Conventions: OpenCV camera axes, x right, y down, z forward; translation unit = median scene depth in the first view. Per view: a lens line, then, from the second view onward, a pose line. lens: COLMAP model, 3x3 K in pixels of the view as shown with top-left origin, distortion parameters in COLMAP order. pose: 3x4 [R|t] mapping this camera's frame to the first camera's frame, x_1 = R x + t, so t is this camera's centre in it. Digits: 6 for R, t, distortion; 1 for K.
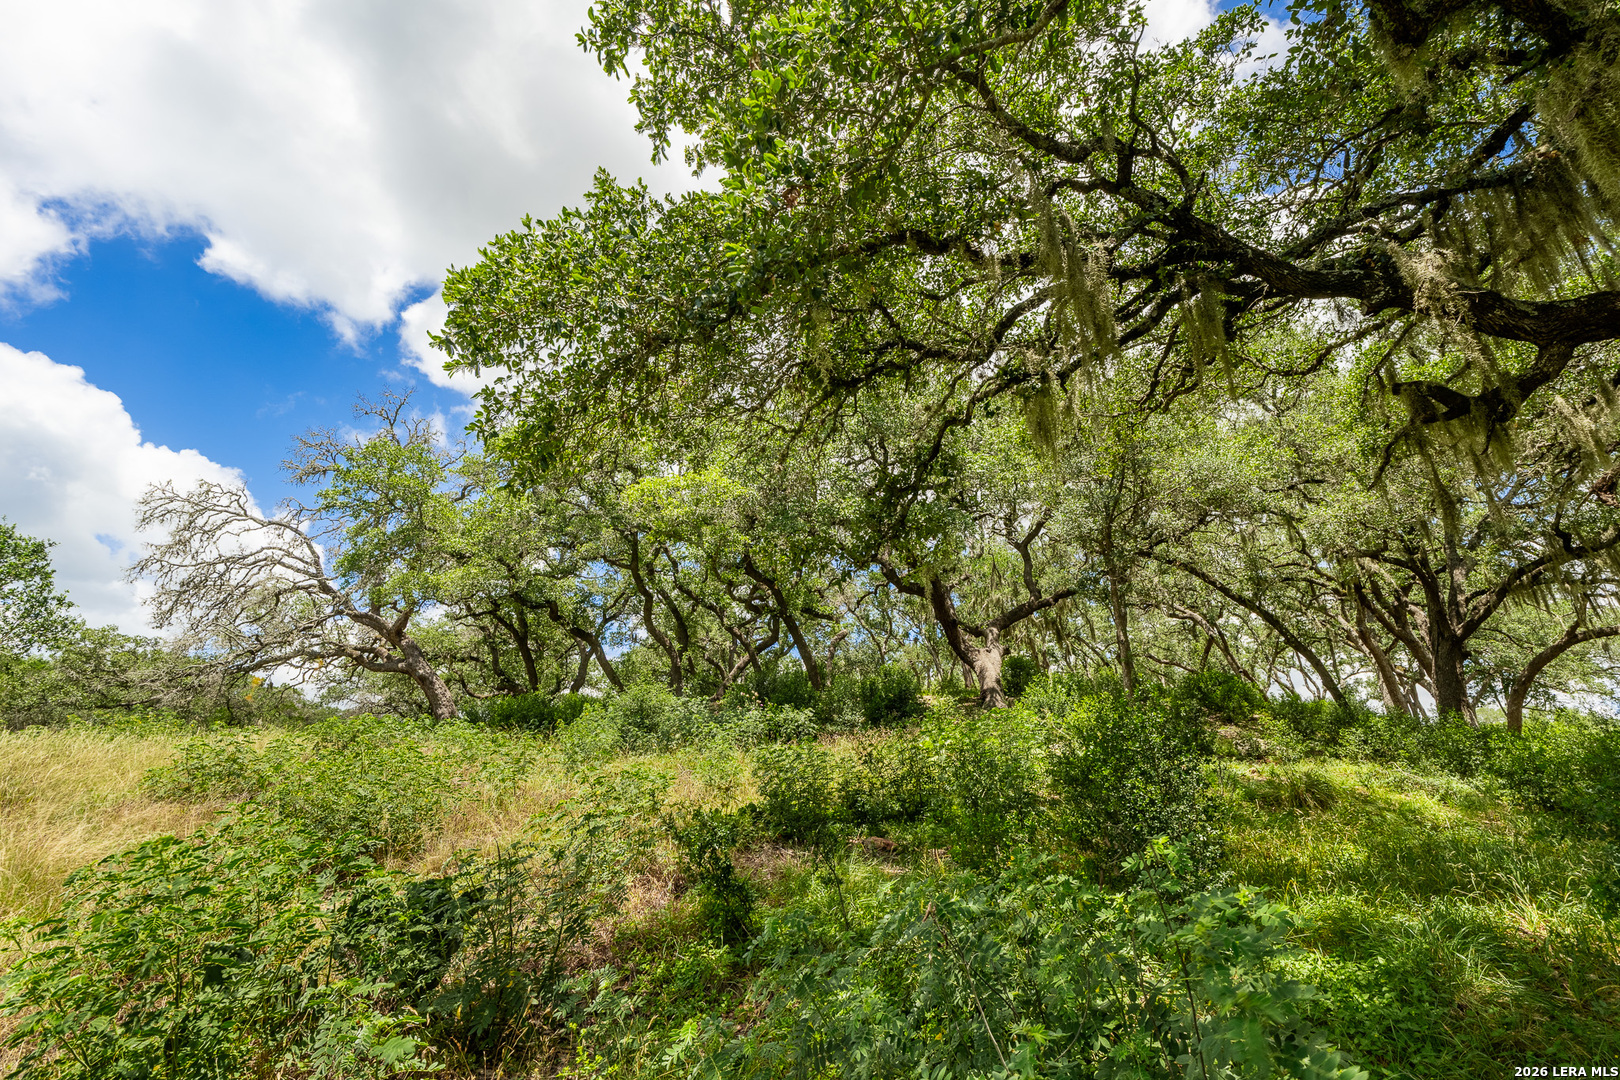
lens RADIAL K [[703.9, 0, 816.9], [0, 703.9, 539.4], [0, 0, 1]] dist [0.000276, 0.000495]
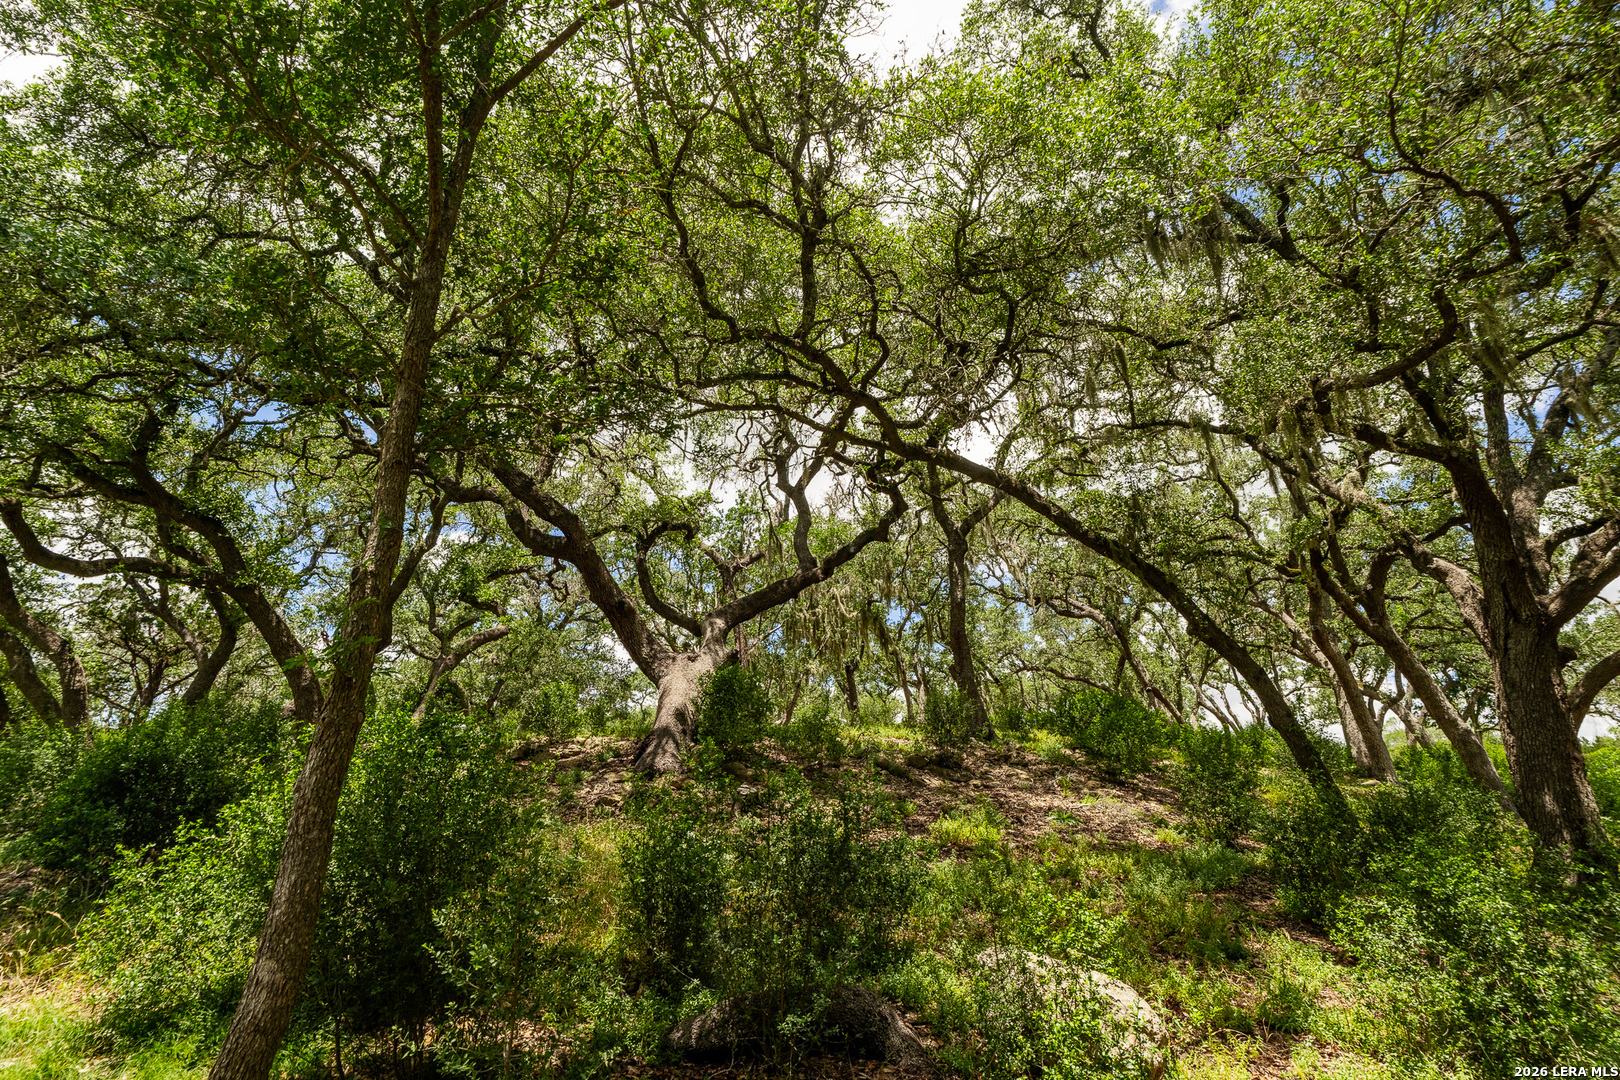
lens RADIAL K [[703.9, 0, 816.9], [0, 703.9, 539.4], [0, 0, 1]] dist [0.000276, 0.000495]
pose [[0.997934, 0.006421, 0.063930, 0.217864], [-0.004871, 0.999691, -0.024373, 0.055525], [-0.064067, 0.024011, 0.997657, 0.311350]]
